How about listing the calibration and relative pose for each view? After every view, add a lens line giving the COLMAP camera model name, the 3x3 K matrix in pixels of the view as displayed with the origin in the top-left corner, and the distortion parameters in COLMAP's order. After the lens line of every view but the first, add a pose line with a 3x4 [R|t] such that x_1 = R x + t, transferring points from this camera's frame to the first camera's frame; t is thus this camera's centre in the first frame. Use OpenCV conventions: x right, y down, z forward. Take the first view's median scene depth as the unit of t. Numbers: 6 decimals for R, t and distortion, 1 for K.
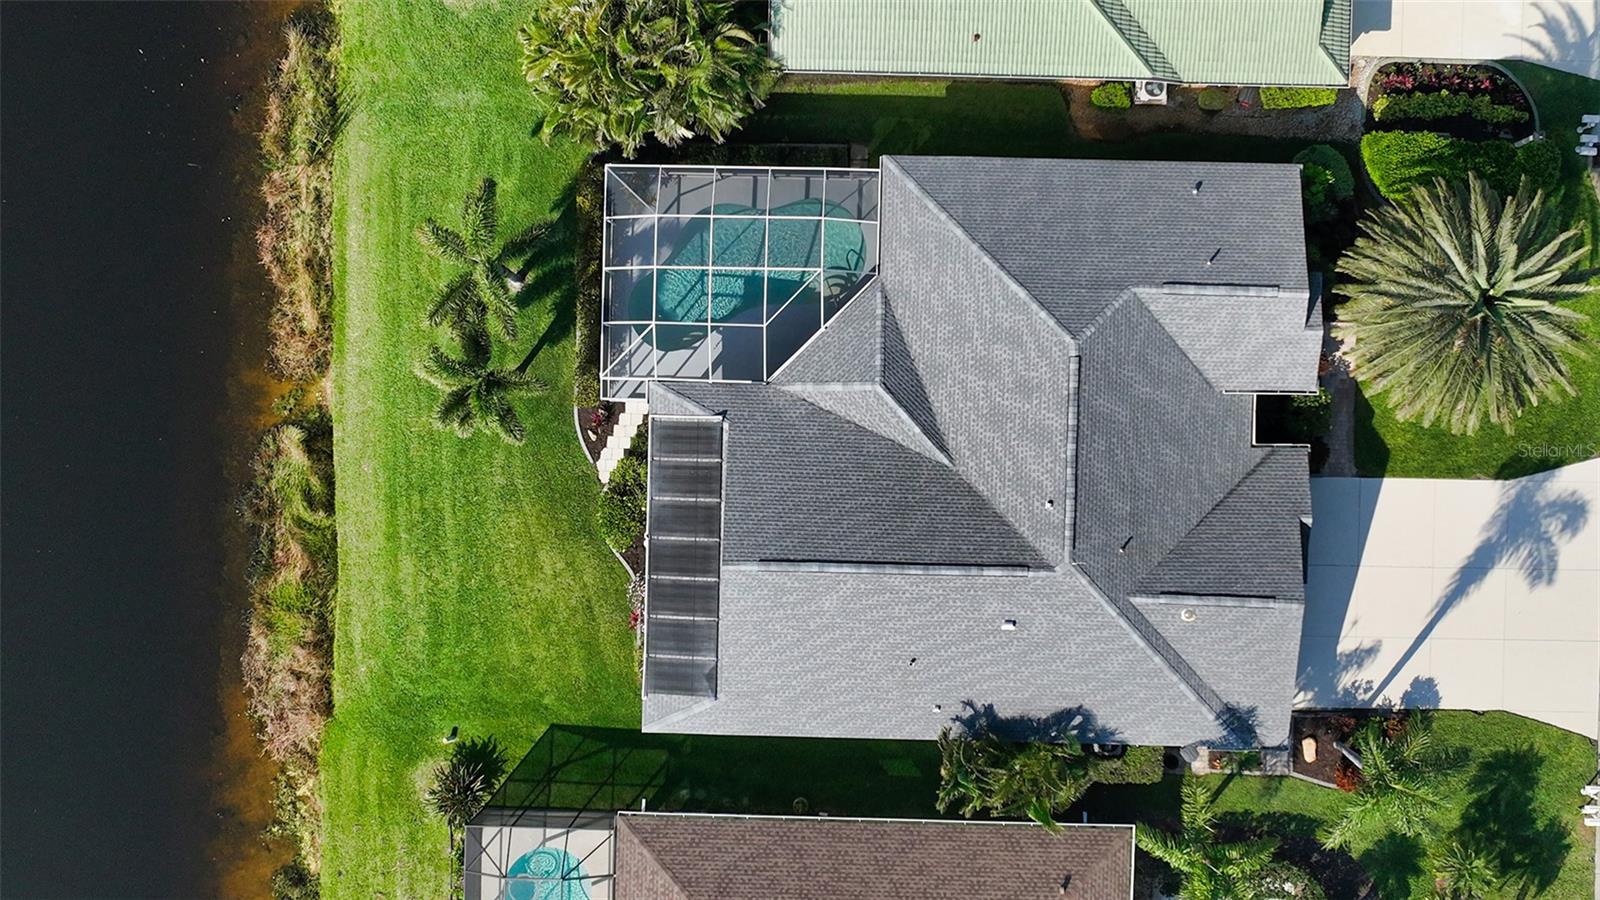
lens RADIAL K [[2295.6, 0, 800.0], [0, 2295.6, 450.0], [0, 0, 1]] dist [0.011482, -0.068642]
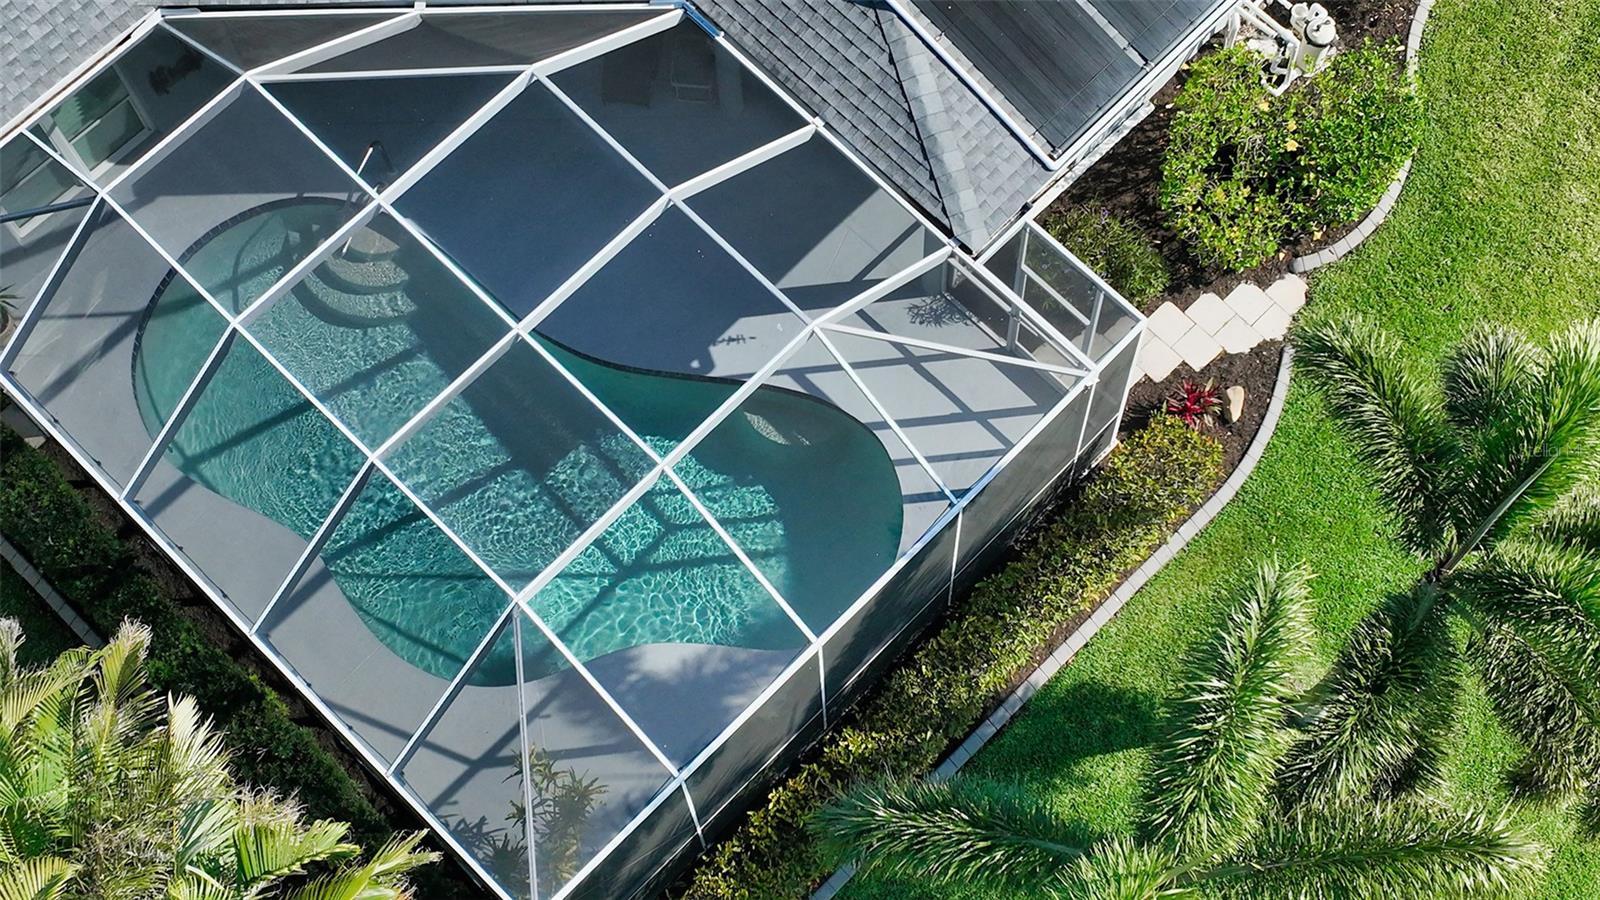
lens RADIAL K [[2295.6, 0, 800.0], [0, 2295.6, 450.0], [0, 0, 1]] dist [0.011482, -0.068642]
pose [[-0.727002, -0.630912, 0.270959, -0.136262], [0.684480, -0.697149, 0.213237, -0.117027], [0.054366, 0.340490, 0.938675, 0.714741]]
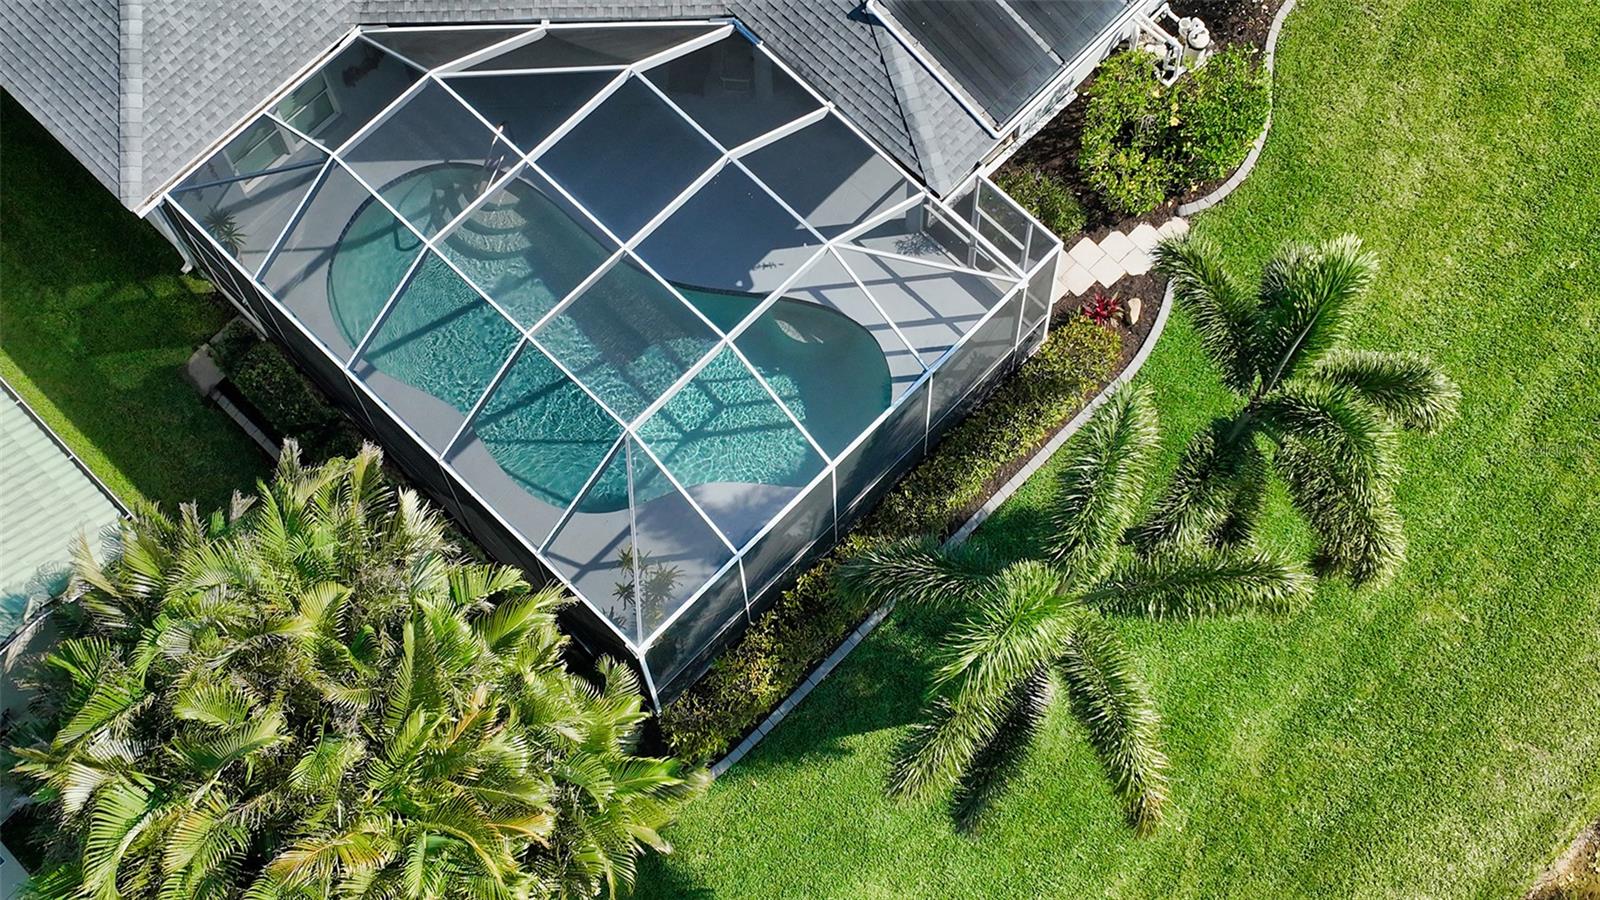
lens RADIAL K [[2241.7, 0, 800.0], [0, 2241.7, 450.0], [0, 0, 1]] dist [-0.004694, -0.014276]
pose [[-0.729210, -0.630212, 0.266618, -0.172445], [0.682171, -0.700143, 0.210816, -0.153629], [0.053812, 0.335608, 0.940464, 0.622928]]
